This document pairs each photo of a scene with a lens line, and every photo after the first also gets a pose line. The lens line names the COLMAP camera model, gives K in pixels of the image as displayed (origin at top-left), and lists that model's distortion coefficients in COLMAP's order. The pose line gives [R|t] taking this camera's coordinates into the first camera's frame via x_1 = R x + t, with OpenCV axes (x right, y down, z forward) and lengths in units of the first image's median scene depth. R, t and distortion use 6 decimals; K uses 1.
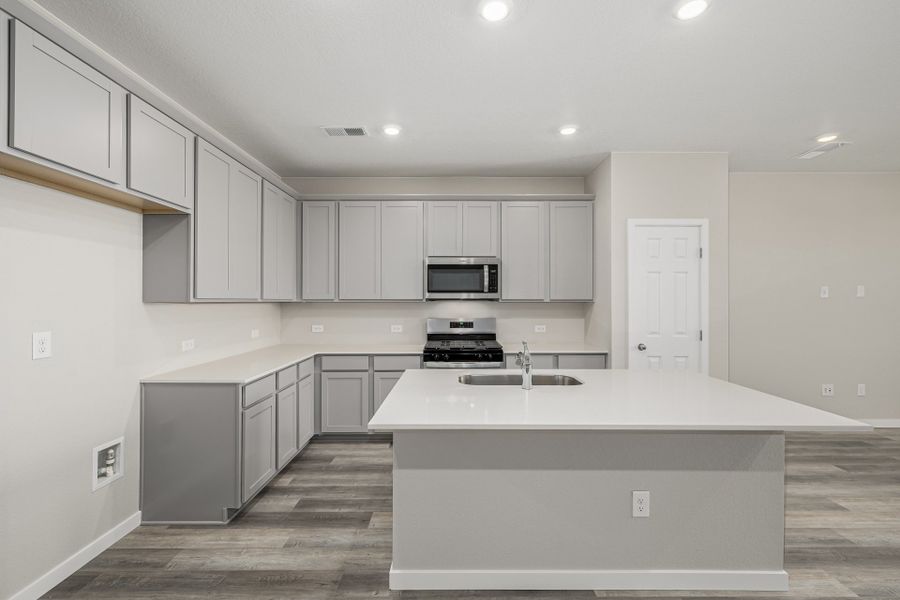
lens RADIAL K [[379.2, 0, 452.6], [0, 379.2, 298.6], [0, 0, 1]] dist [-0.000079, -0.000473]
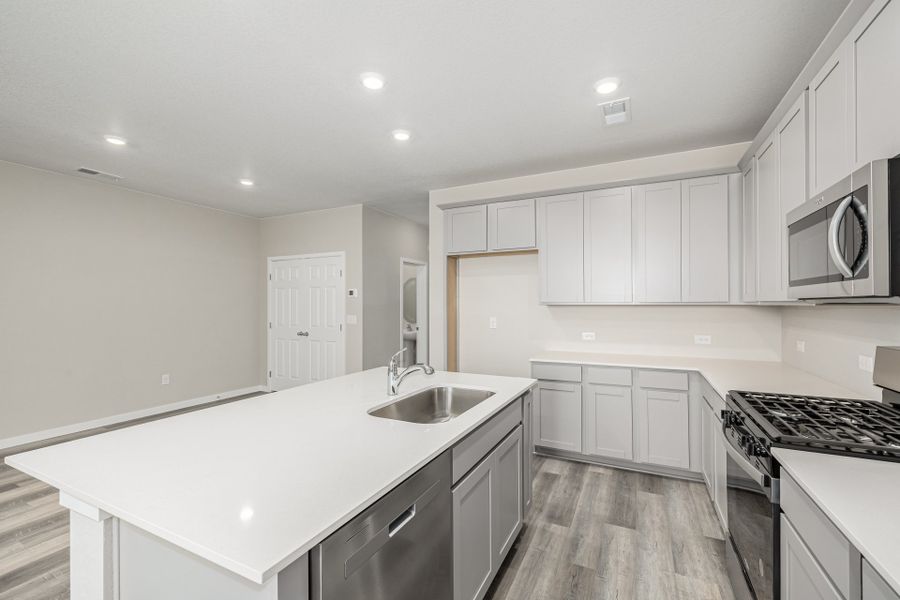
lens RADIAL K [[378.0, 0, 450.0], [0, 378.0, 300.0], [0, 0, 1]] dist [-0.000409, -0.000004]
pose [[-0.449123, -0.012812, -0.893378, 0.571935], [0.006763, 0.999820, -0.017739, 0.009818], [0.893444, -0.014009, -0.448956, 0.890937]]
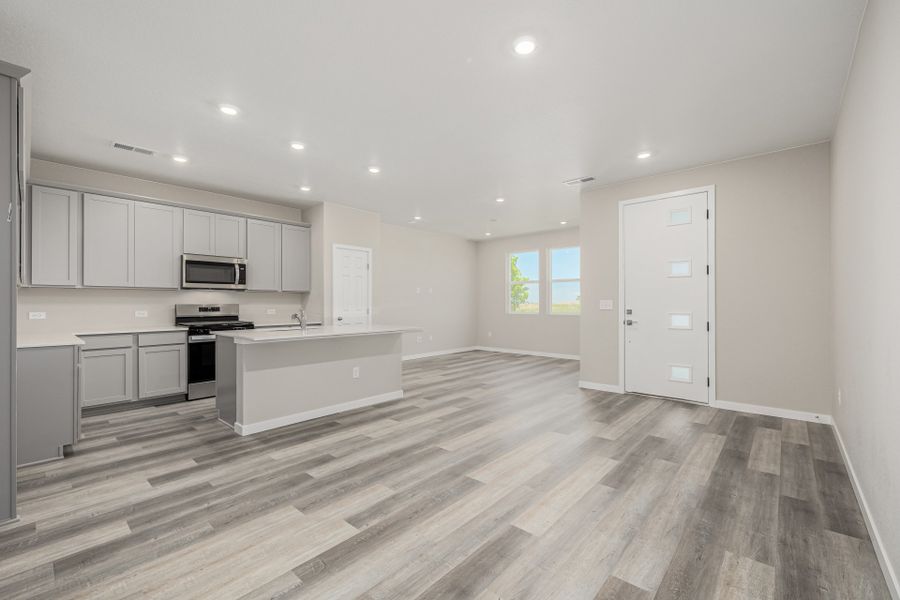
lens RADIAL K [[379.2, 0, 452.6], [0, 379.2, 298.6], [0, 0, 1]] dist [-0.000079, -0.000473]
pose [[0.661112, 0.007285, 0.750252, -0.447540], [0.001158, 0.999942, -0.010730, 0.054784], [-0.750286, 0.007962, 0.661065, -0.515712]]
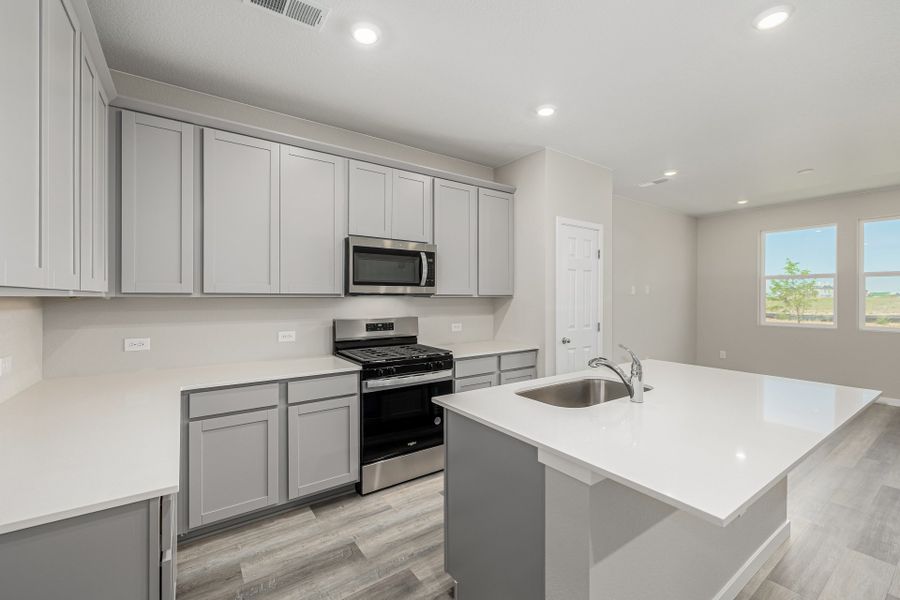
lens RADIAL K [[383.5, 0, 452.9], [0, 383.5, 294.3], [0, 0, 1]] dist [0.000530, -0.000055]
pose [[0.815137, 0.004350, 0.579252, -0.357009], [-0.005404, 0.999985, 0.000094, 0.001582], [-0.579244, -0.003207, 0.815148, 0.308288]]
